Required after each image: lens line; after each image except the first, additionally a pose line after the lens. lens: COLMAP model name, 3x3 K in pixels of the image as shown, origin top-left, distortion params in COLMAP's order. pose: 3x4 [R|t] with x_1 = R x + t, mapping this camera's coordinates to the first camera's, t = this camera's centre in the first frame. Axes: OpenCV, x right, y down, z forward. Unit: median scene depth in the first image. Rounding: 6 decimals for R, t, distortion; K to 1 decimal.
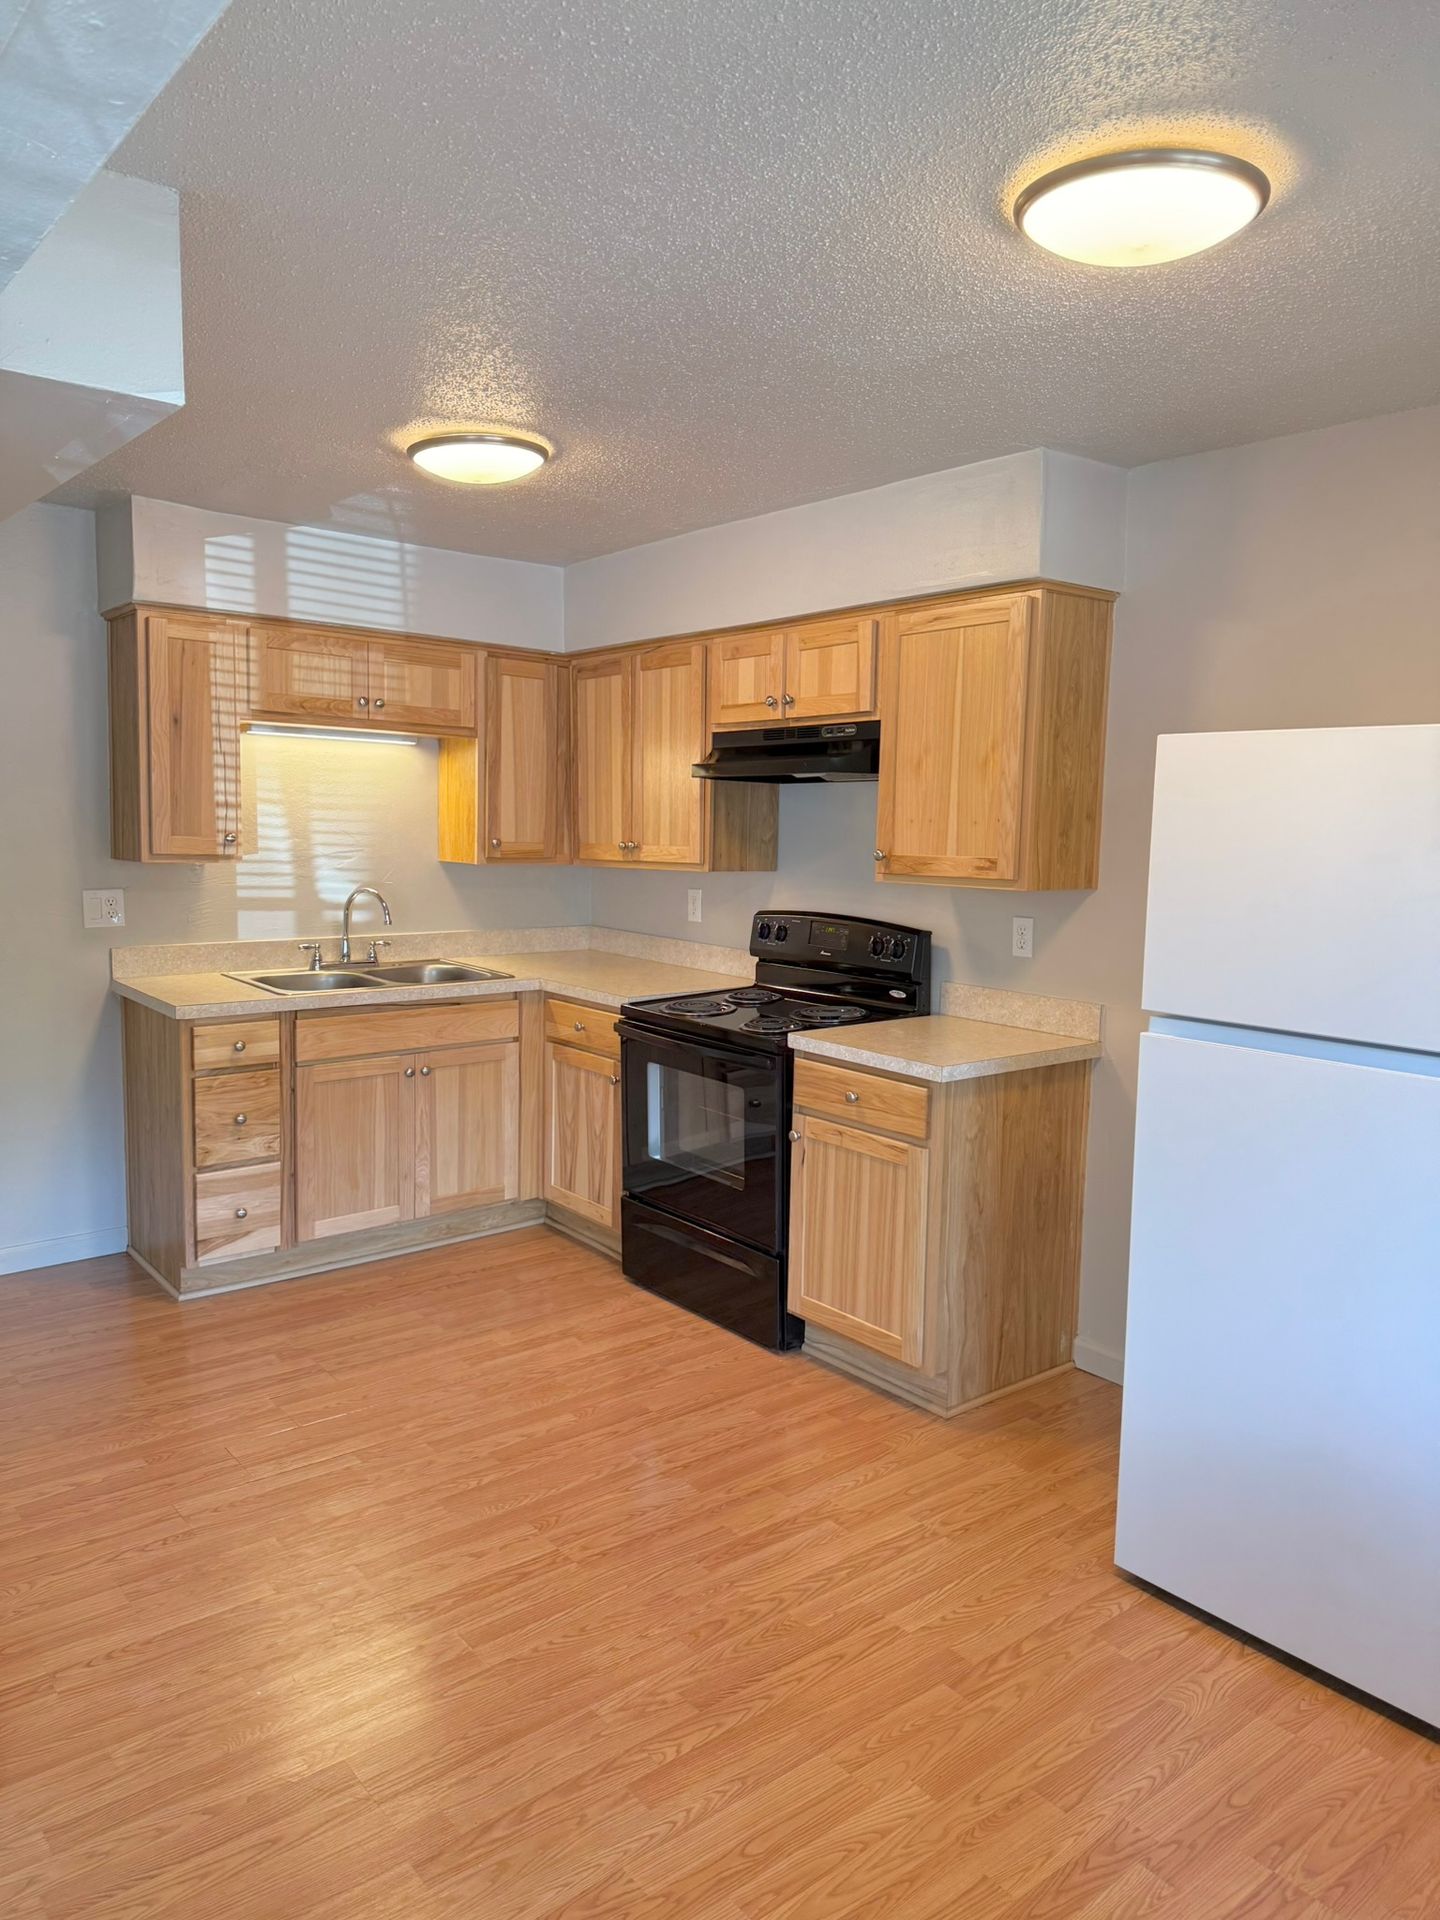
lens RADIAL K [[1338.5, 0, 719.4], [0, 1338.5, 960.4], [0, 0, 1]] dist [0.018127, -0.027393]
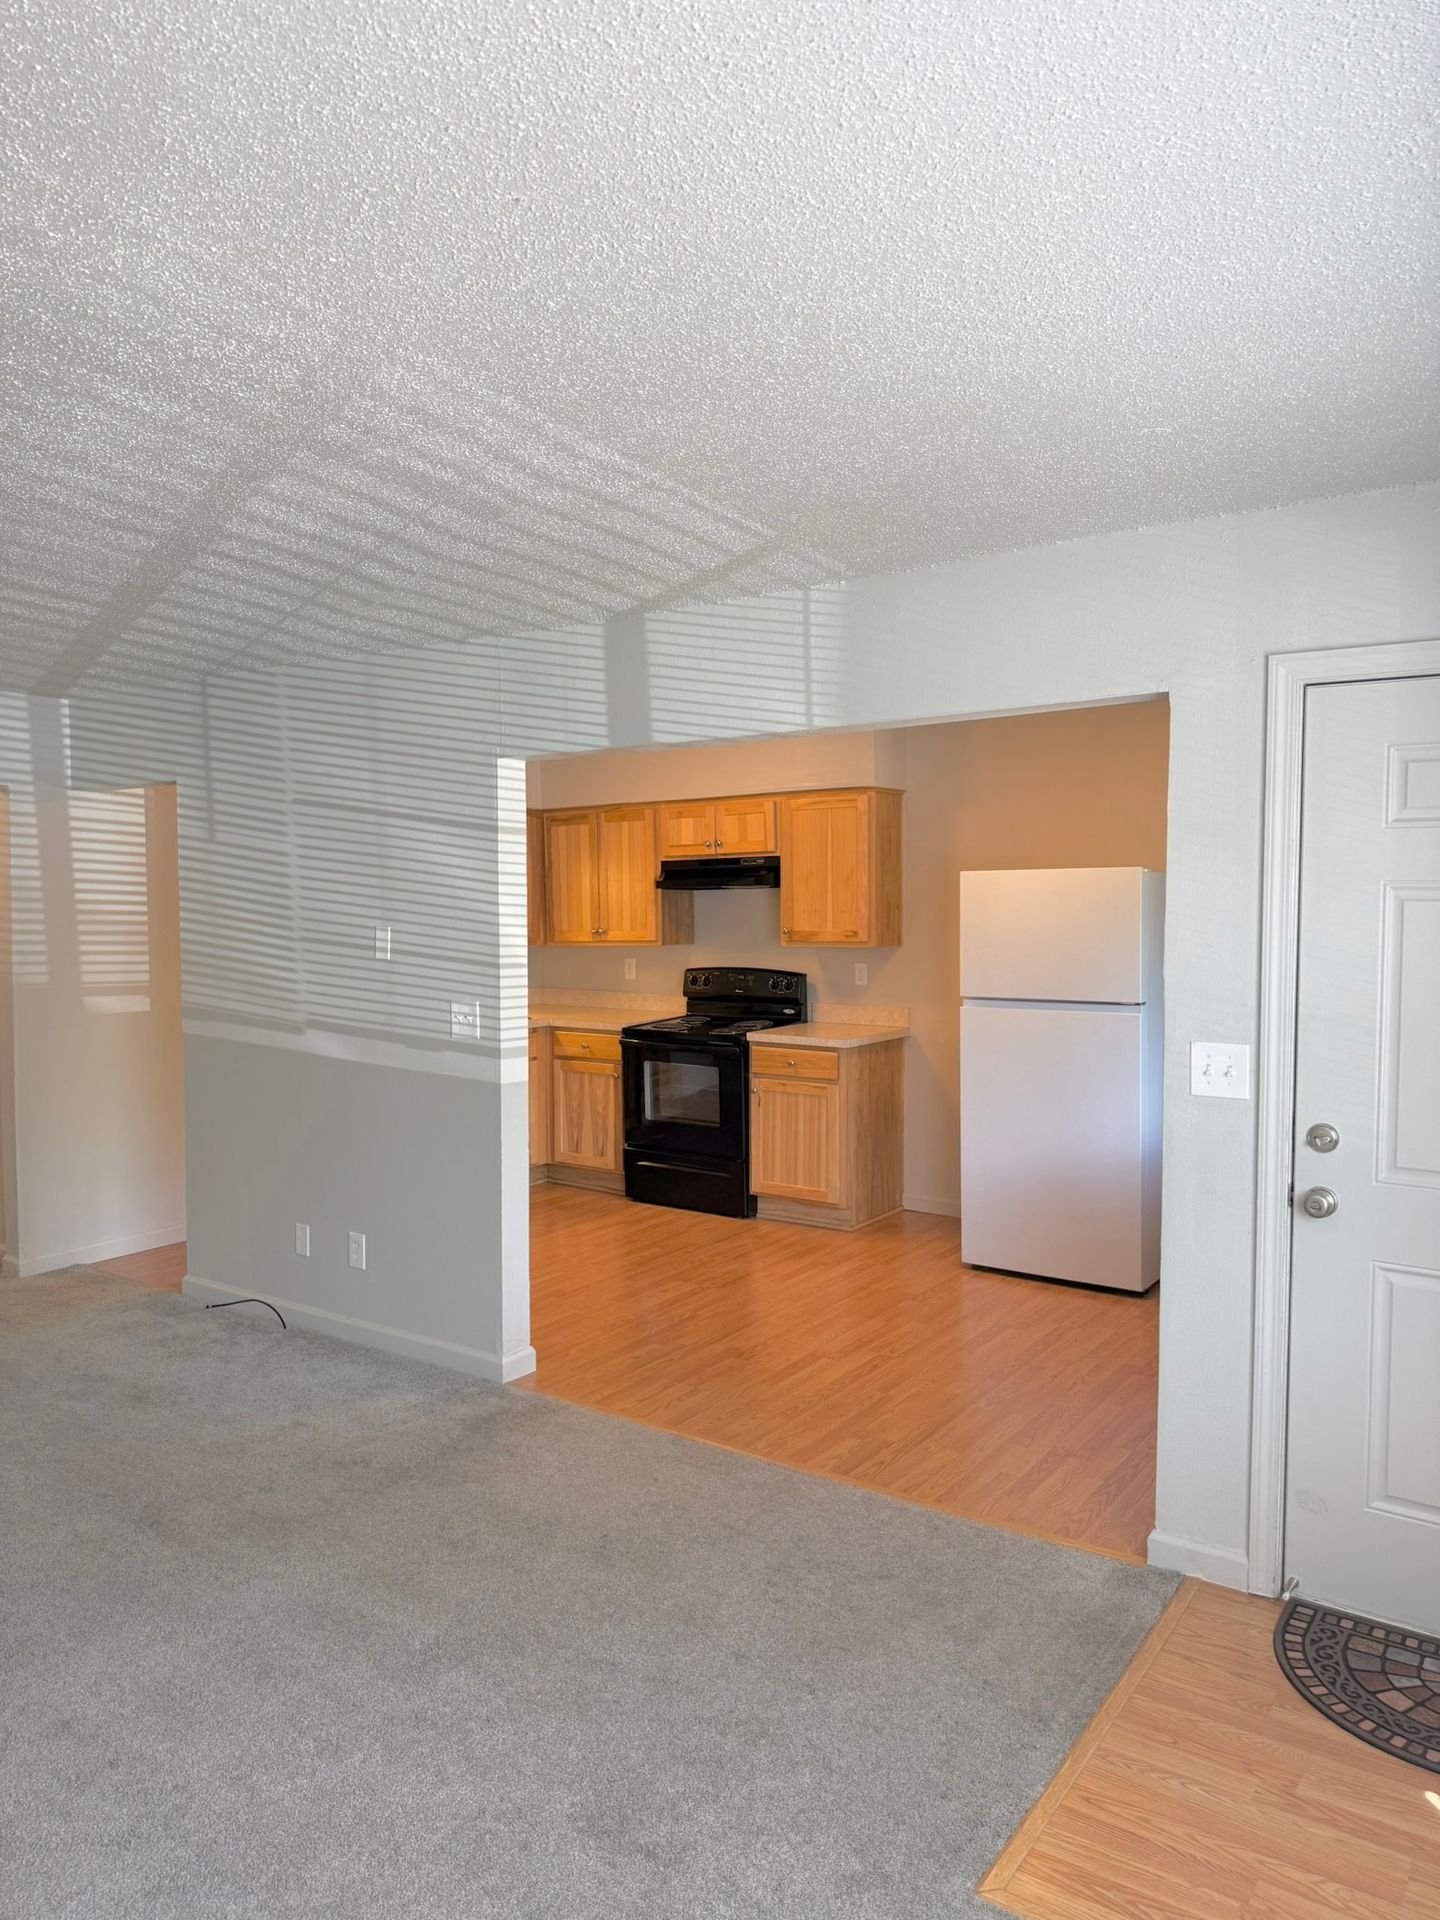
lens RADIAL K [[1338.5, 0, 725.2], [0, 1338.5, 962.8], [0, 0, 1]] dist [0.018127, -0.027393]
pose [[0.960040, -0.040247, 0.276953, -0.447327], [0.056452, 0.997113, -0.050787, 0.048795], [-0.274110, 0.064392, 0.959540, -0.679739]]
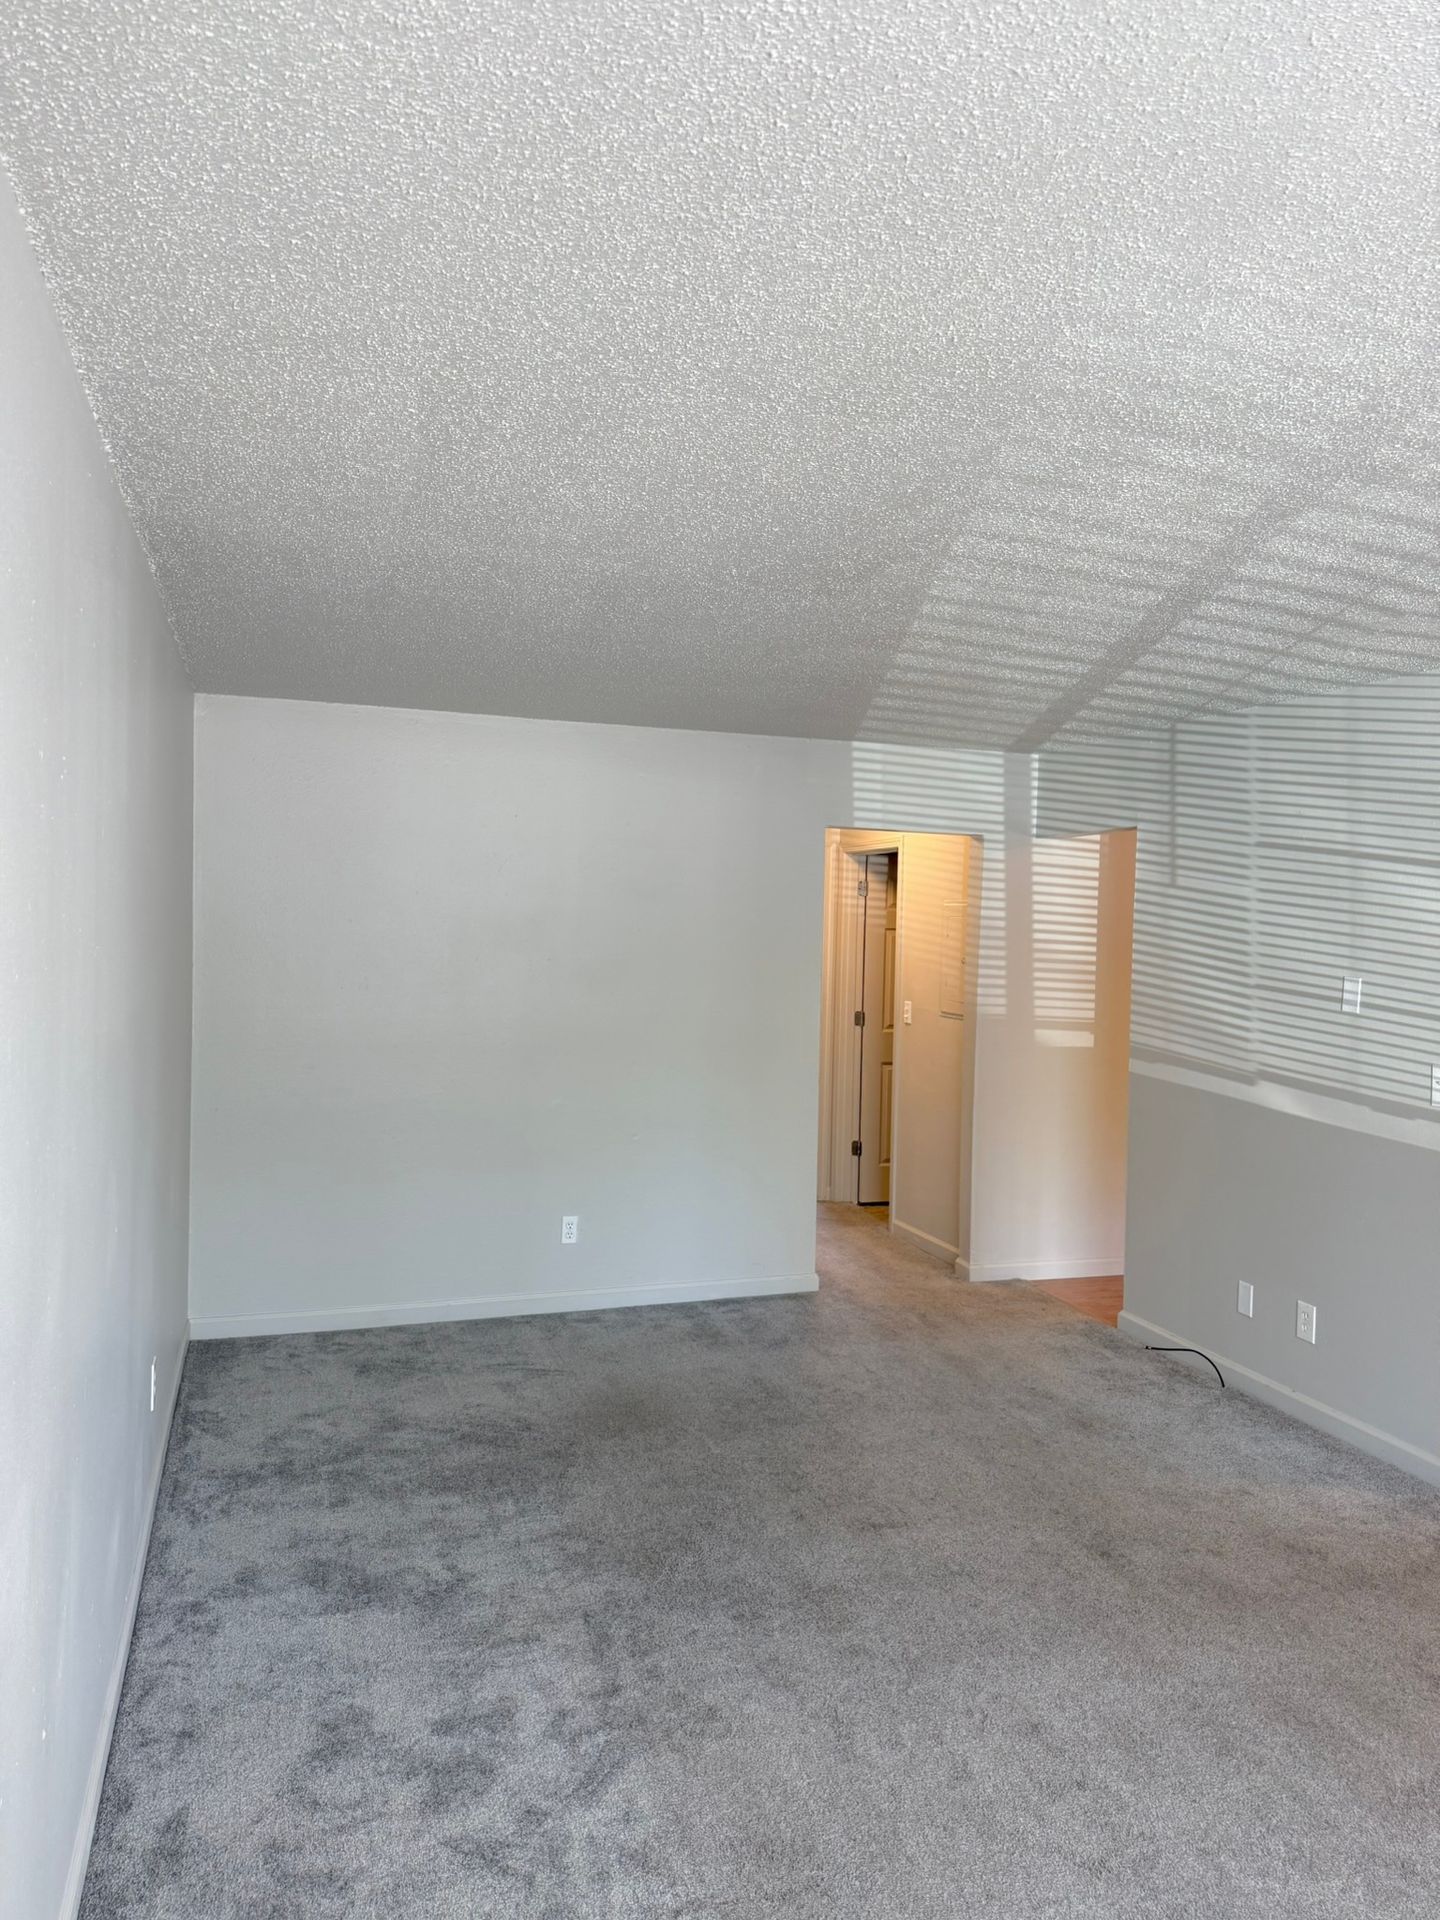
lens RADIAL K [[1338.5, 0, 717.3], [0, 1338.5, 957.3], [0, 0, 1]] dist [0.018127, -0.027393]
pose [[0.933779, 0.008372, -0.357752, -0.540176], [-0.043587, 0.994944, -0.090484, 0.043338], [0.355185, 0.100085, 0.929423, -0.670118]]
